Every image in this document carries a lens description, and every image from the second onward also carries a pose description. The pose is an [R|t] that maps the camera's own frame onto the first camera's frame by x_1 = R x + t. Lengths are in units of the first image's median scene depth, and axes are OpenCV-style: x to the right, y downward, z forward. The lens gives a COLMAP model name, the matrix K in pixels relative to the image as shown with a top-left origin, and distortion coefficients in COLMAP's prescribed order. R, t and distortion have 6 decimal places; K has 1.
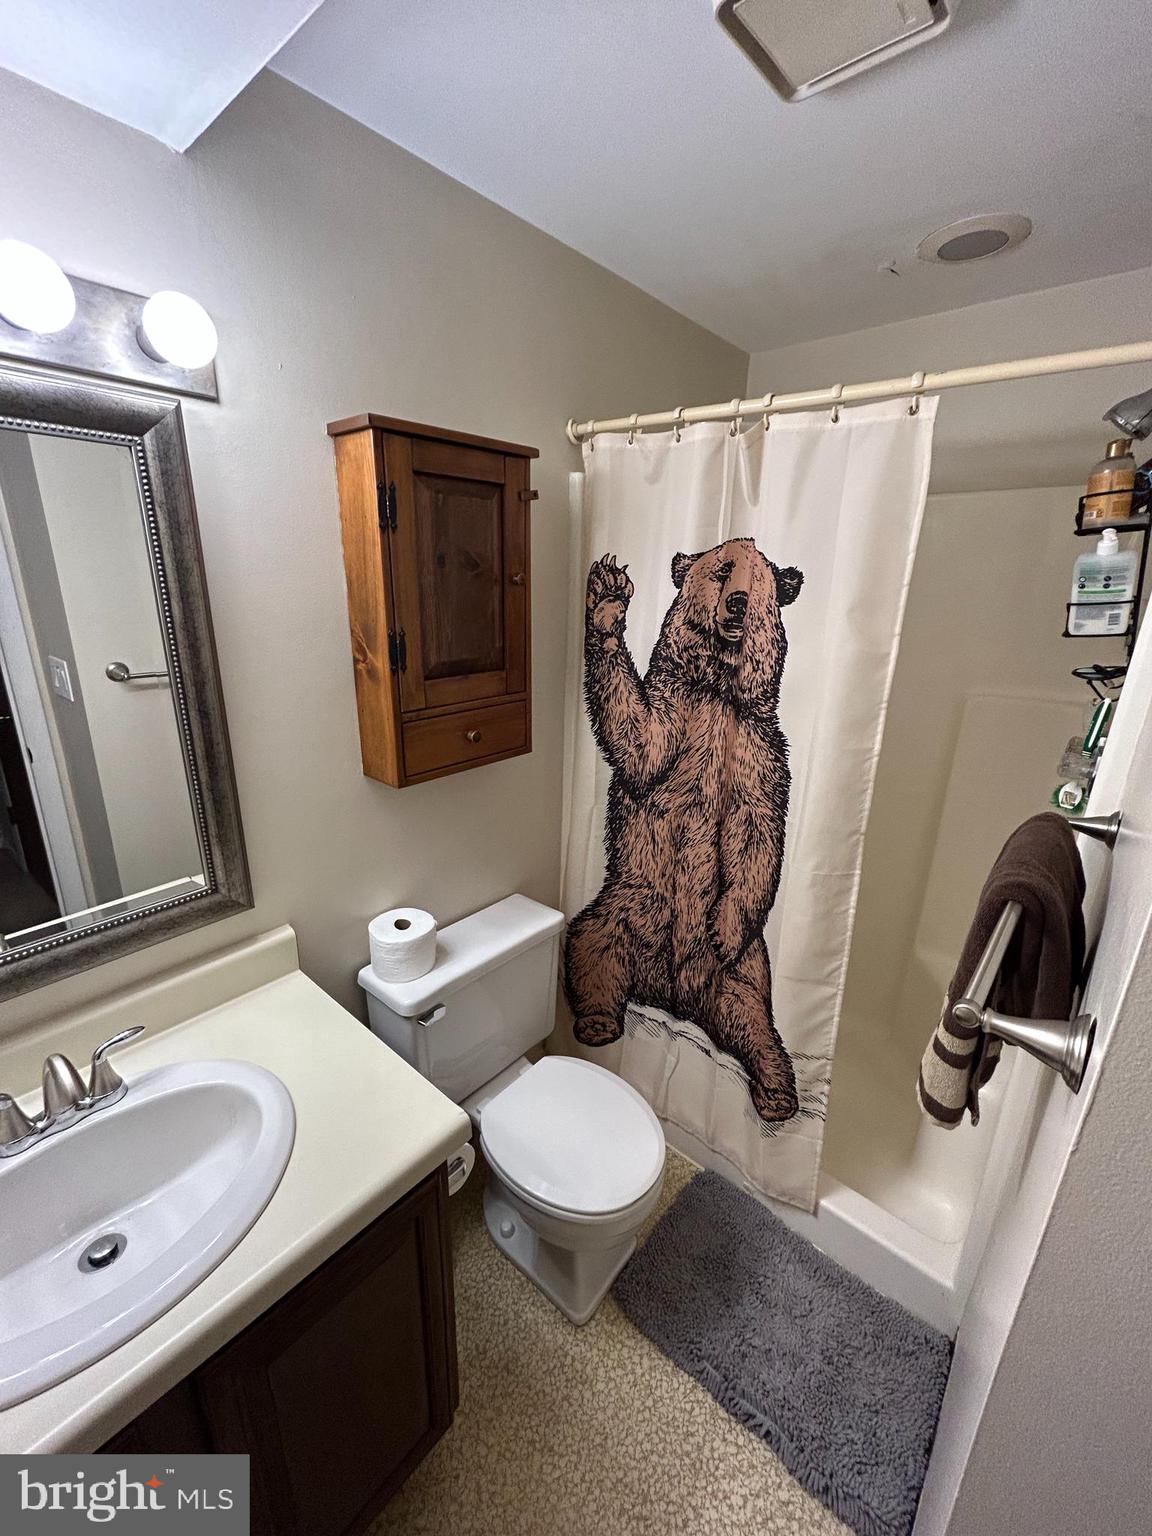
lens RADIAL K [[622.5, 0, 569.2], [0, 622.5, 768.7], [0, 0, 1]] dist [0.004802, -0.000564]
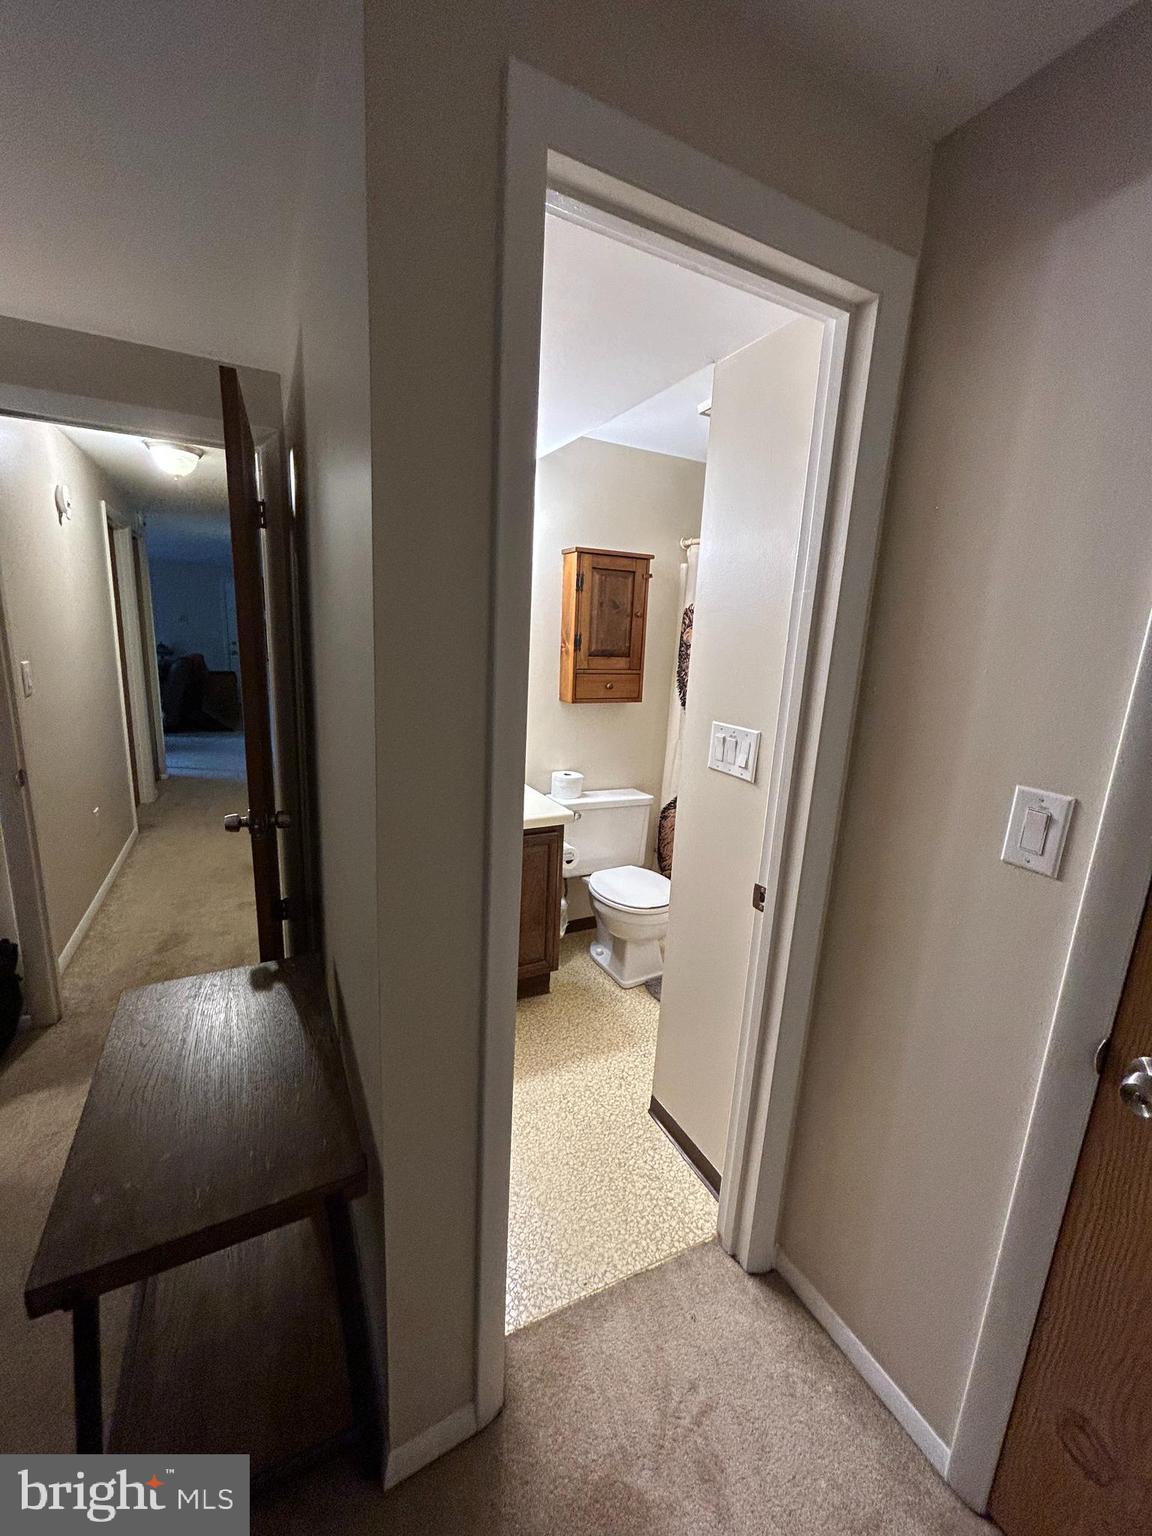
lens RADIAL K [[622.5, 0, 578.0], [0, 622.5, 766.6], [0, 0, 1]] dist [0.004802, -0.000564]
pose [[0.935904, 0.095110, -0.339172, 0.499366], [-0.130522, 0.987955, -0.083122, 0.415982], [0.327181, 0.122064, 0.937045, -1.000060]]
